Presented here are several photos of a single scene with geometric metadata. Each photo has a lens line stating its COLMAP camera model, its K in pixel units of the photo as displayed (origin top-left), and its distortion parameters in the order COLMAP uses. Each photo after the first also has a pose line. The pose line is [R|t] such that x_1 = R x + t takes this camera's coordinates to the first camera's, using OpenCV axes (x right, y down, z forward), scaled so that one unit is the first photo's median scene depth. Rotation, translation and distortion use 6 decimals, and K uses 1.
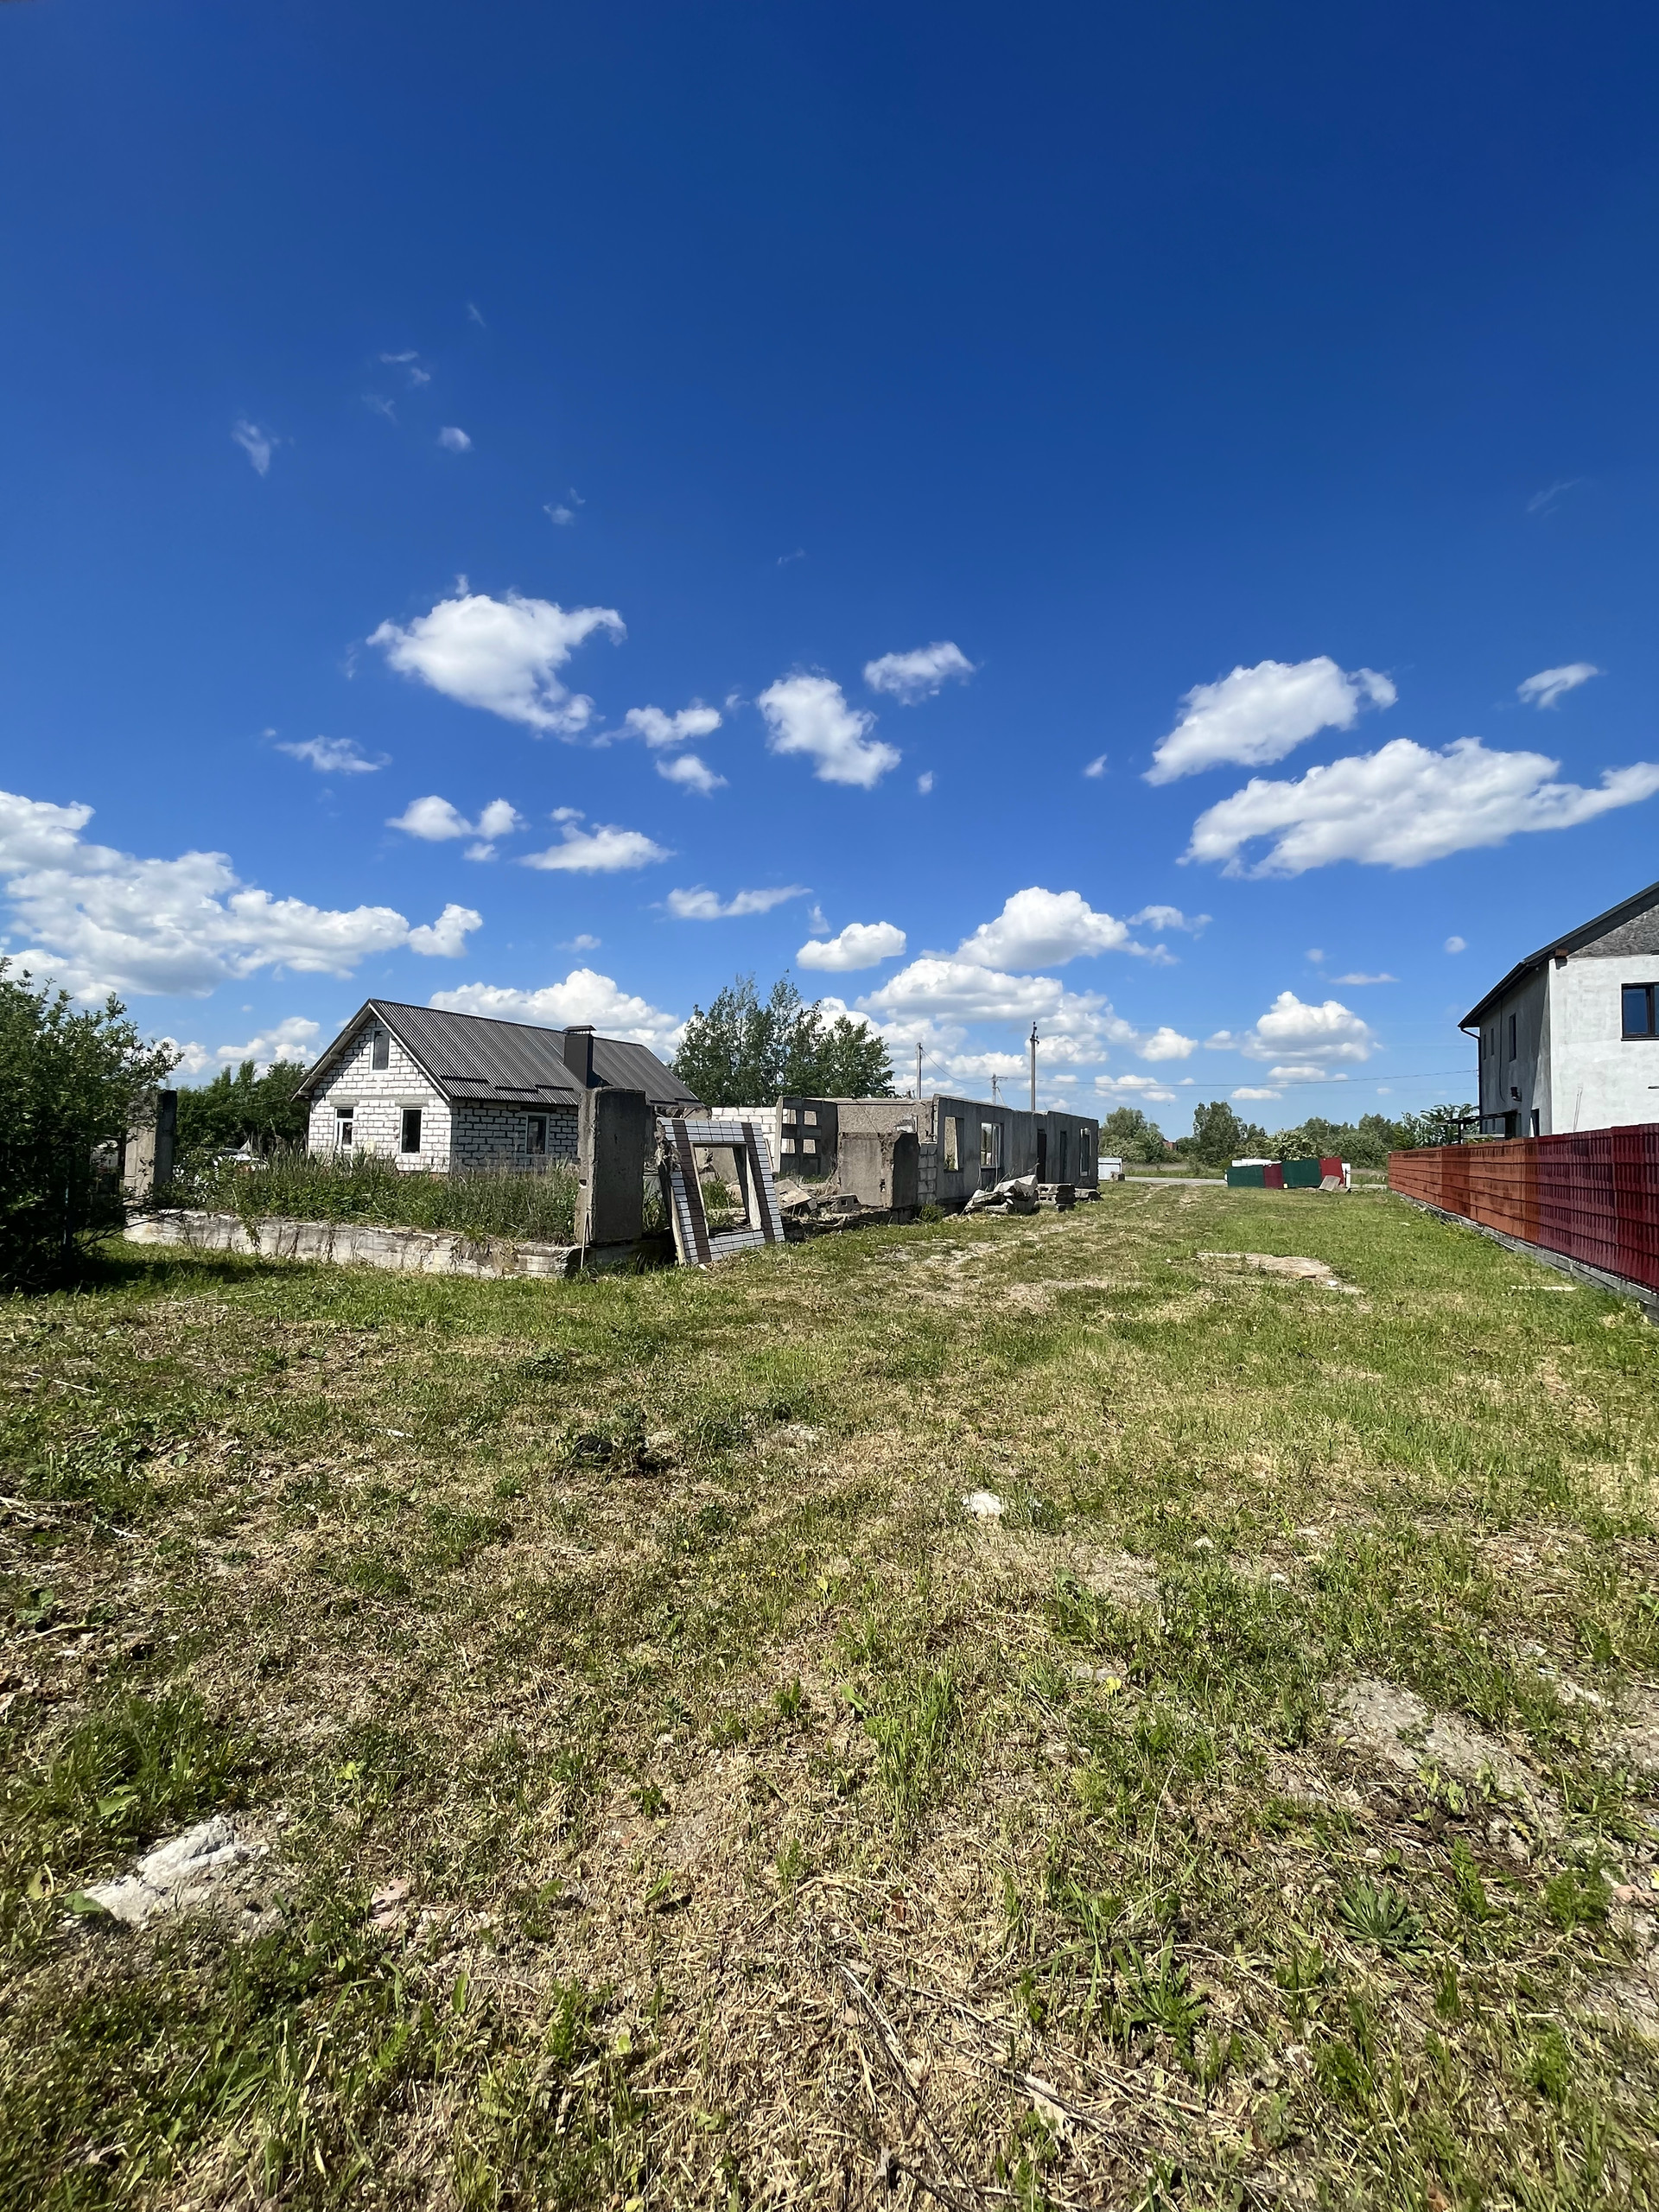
lens RADIAL K [[890.6, 0, 841.0], [0, 890.6, 1057.5], [0, 0, 1]] dist [-0.002114, 0.000195]
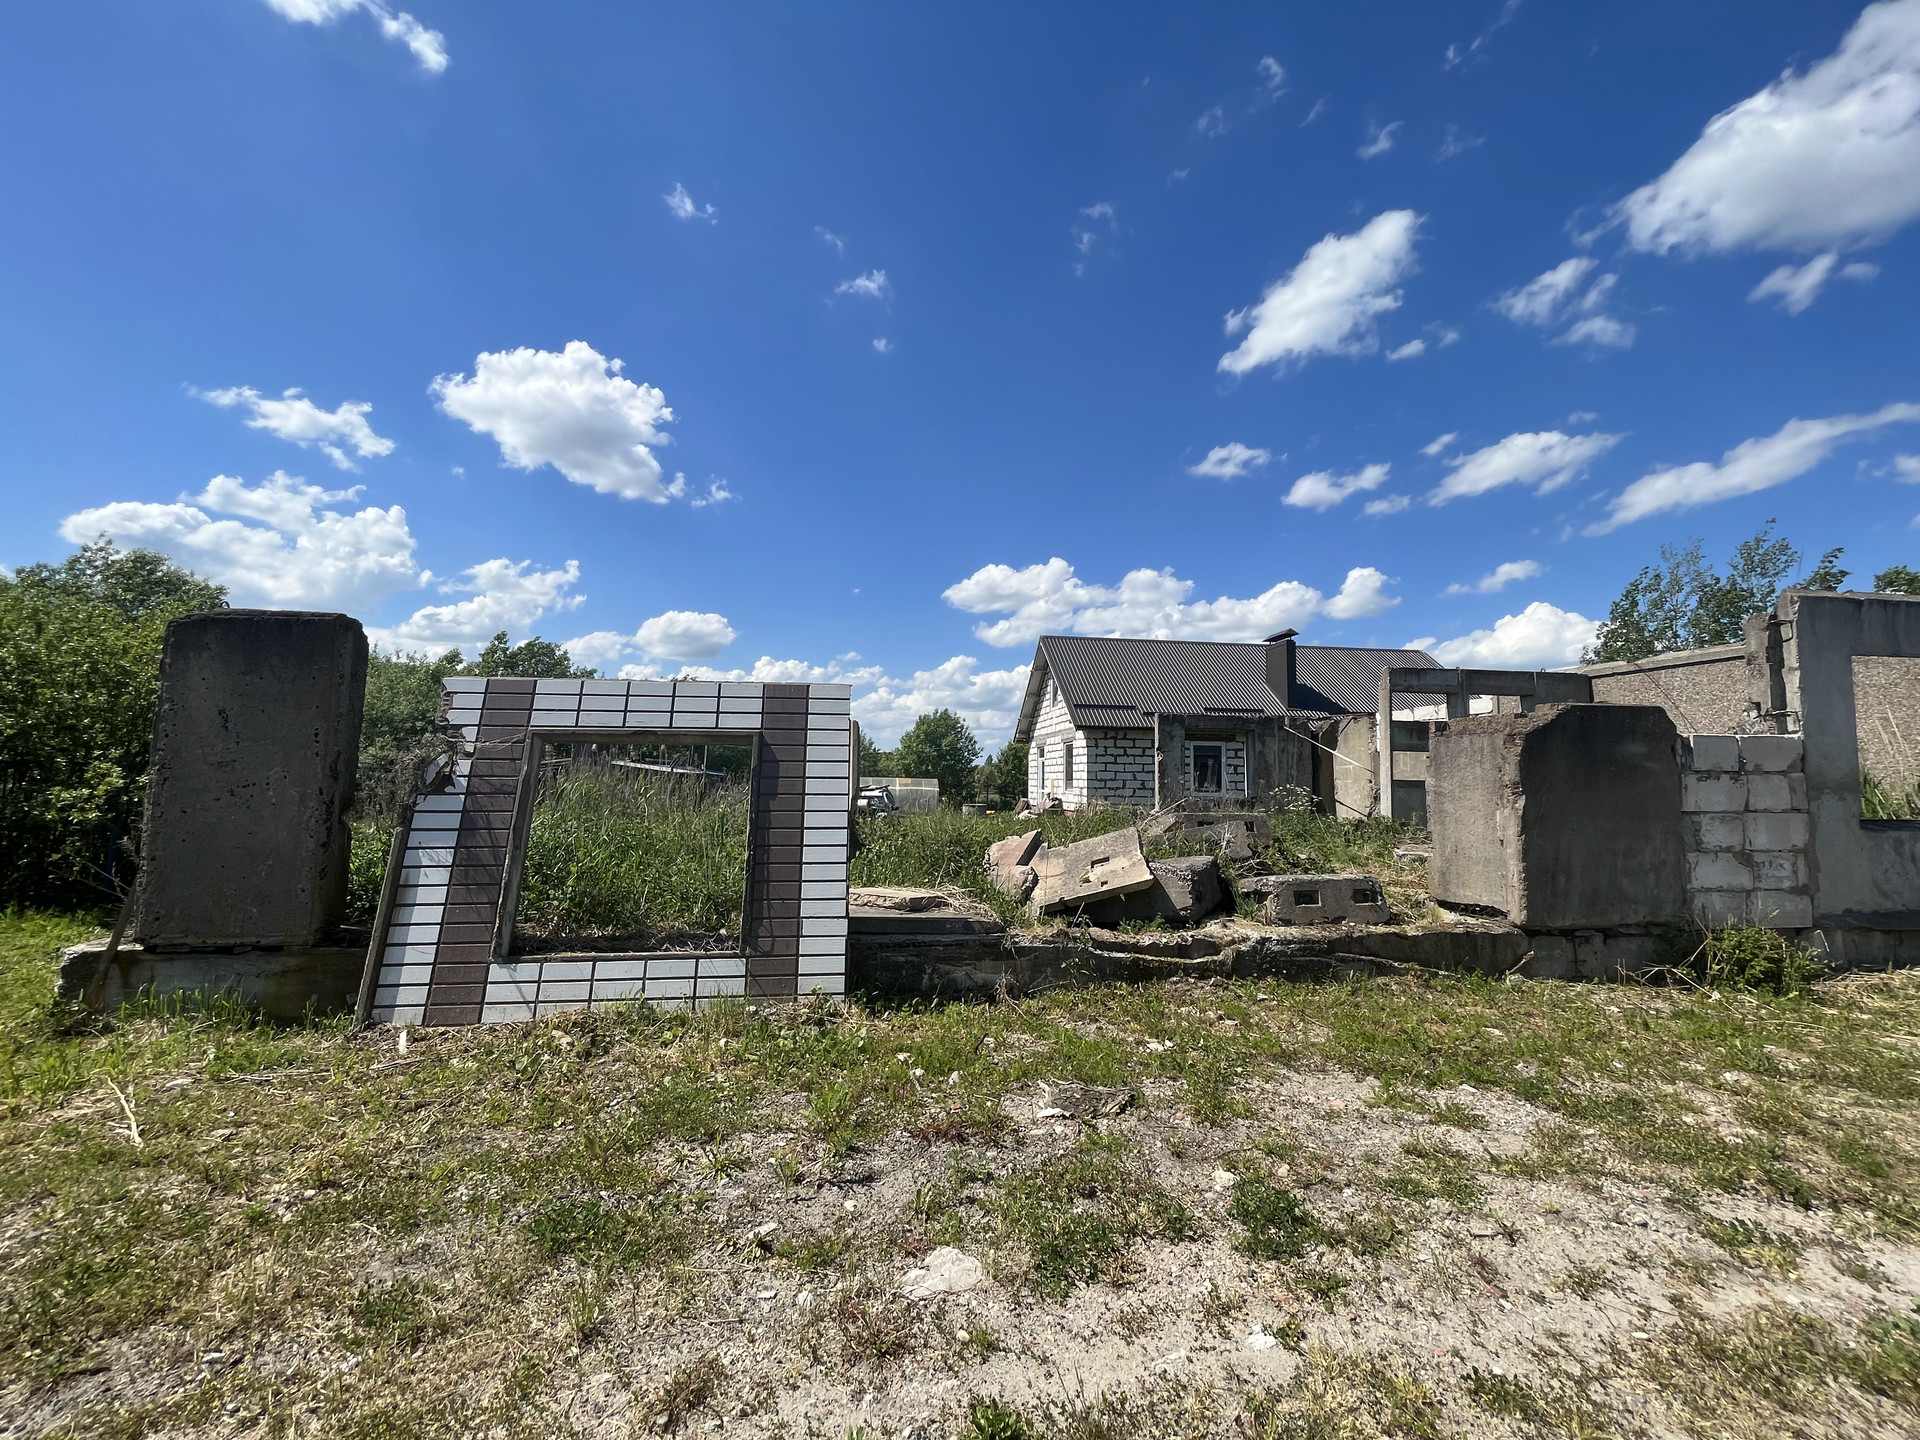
lens RADIAL K [[773.0, 0, 956.7], [0, 773.0, 745.1], [0, 0, 1]] dist [-0.002114, 0.000195]
pose [[0.584897, -0.053197, -0.809361, 0.163774], [0.081270, 0.996669, -0.006776, 0.081947], [0.807025, -0.061814, 0.587272, 0.634670]]
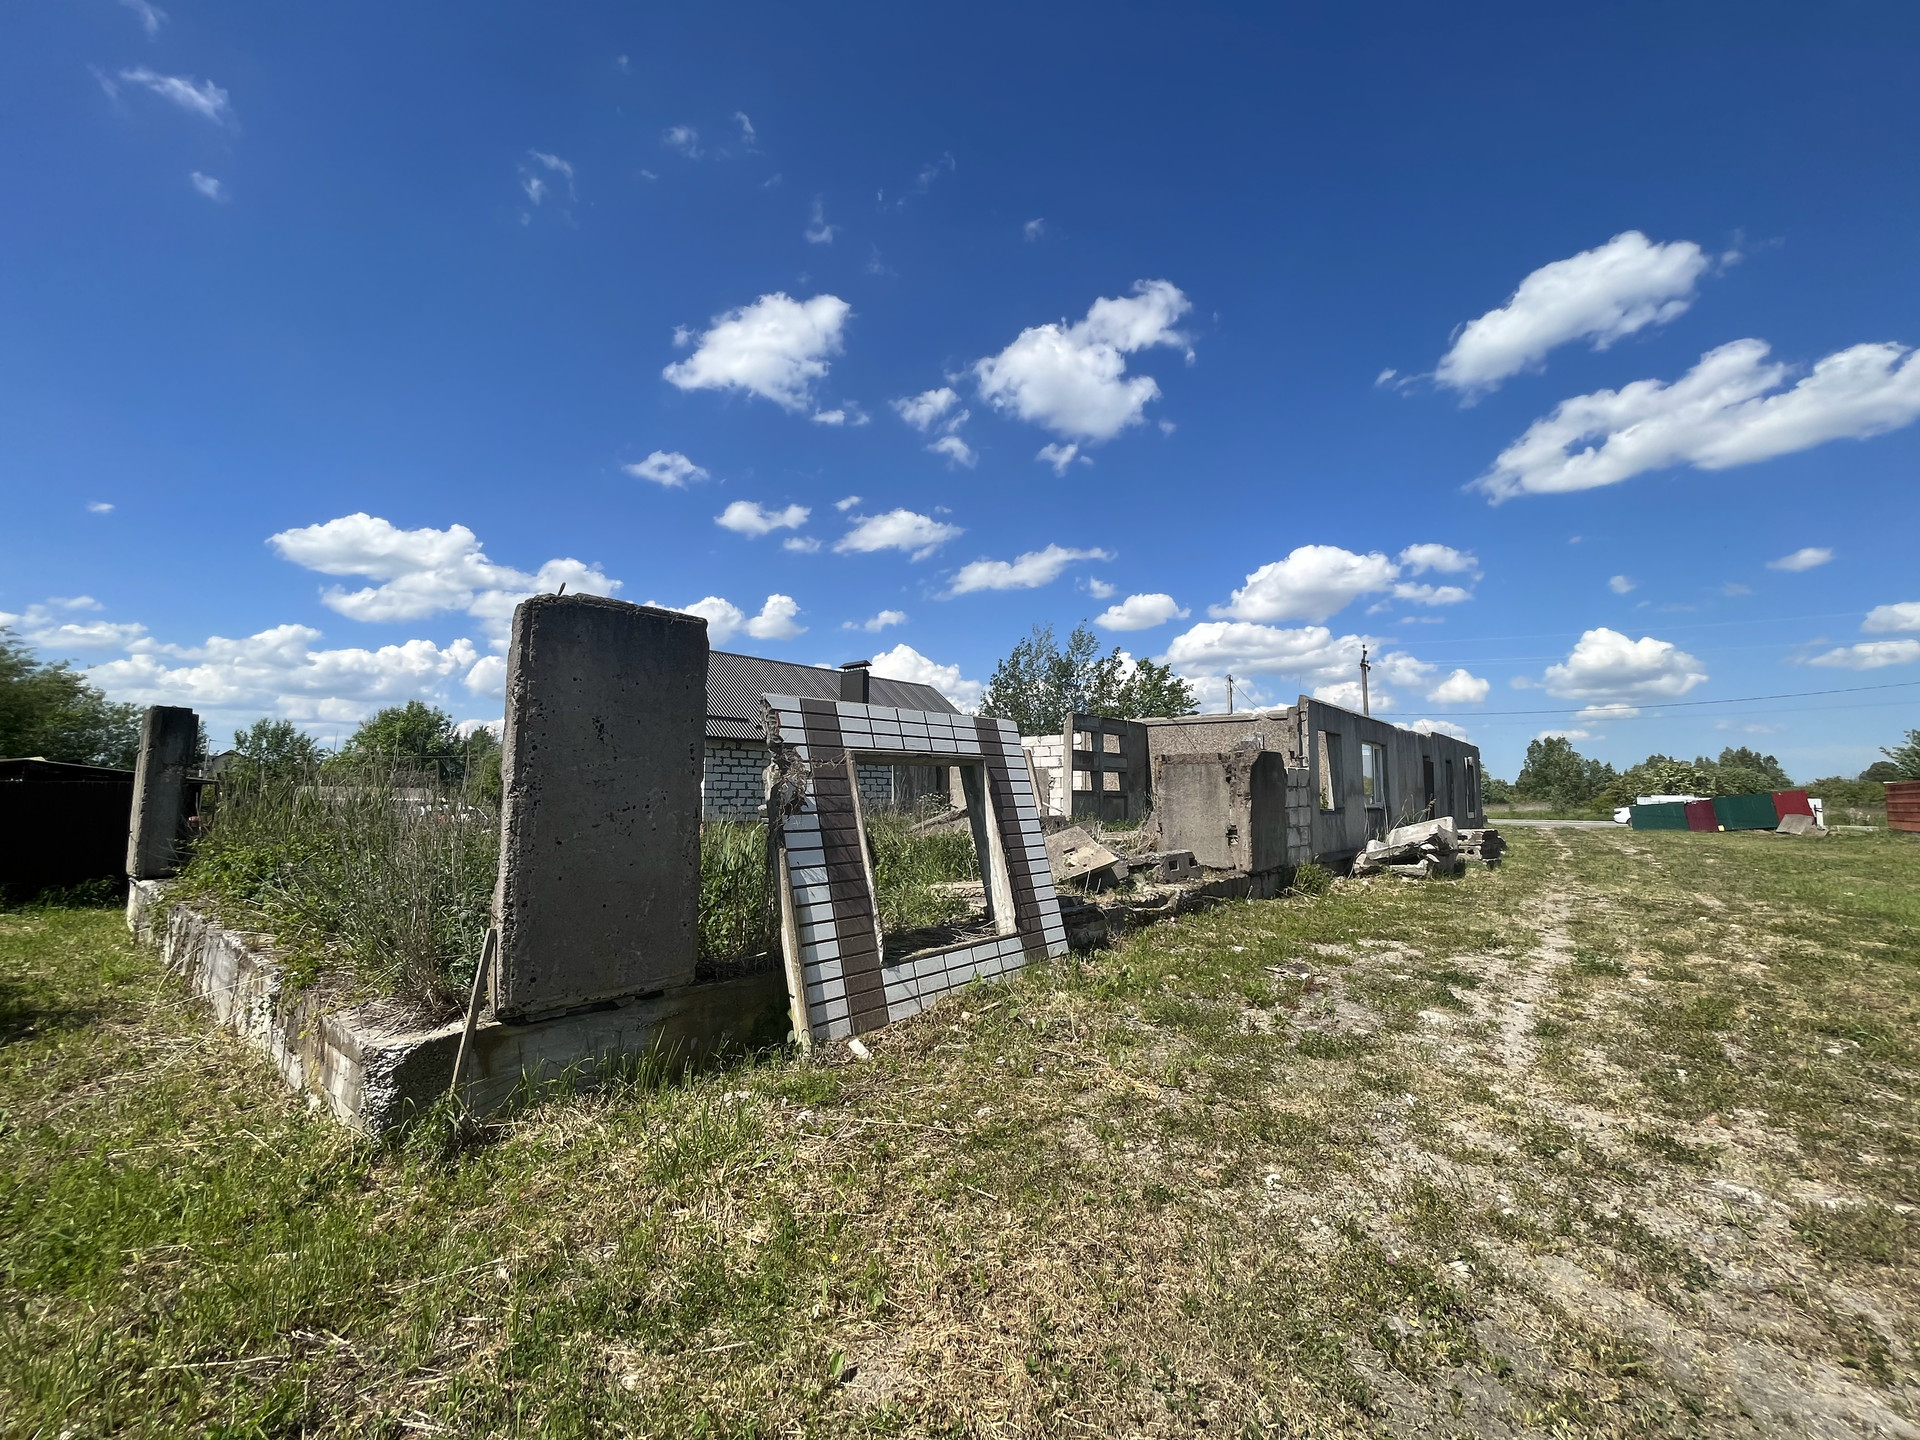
lens RADIAL K [[773.0, 0, 961.1], [0, 773.0, 739.2], [0, 0, 1]] dist [-0.002114, 0.000195]
pose [[0.976685, -0.031995, -0.212280, -0.020640], [0.037403, 0.999069, 0.021506, 0.056617], [0.211394, -0.028944, 0.976972, 0.425223]]
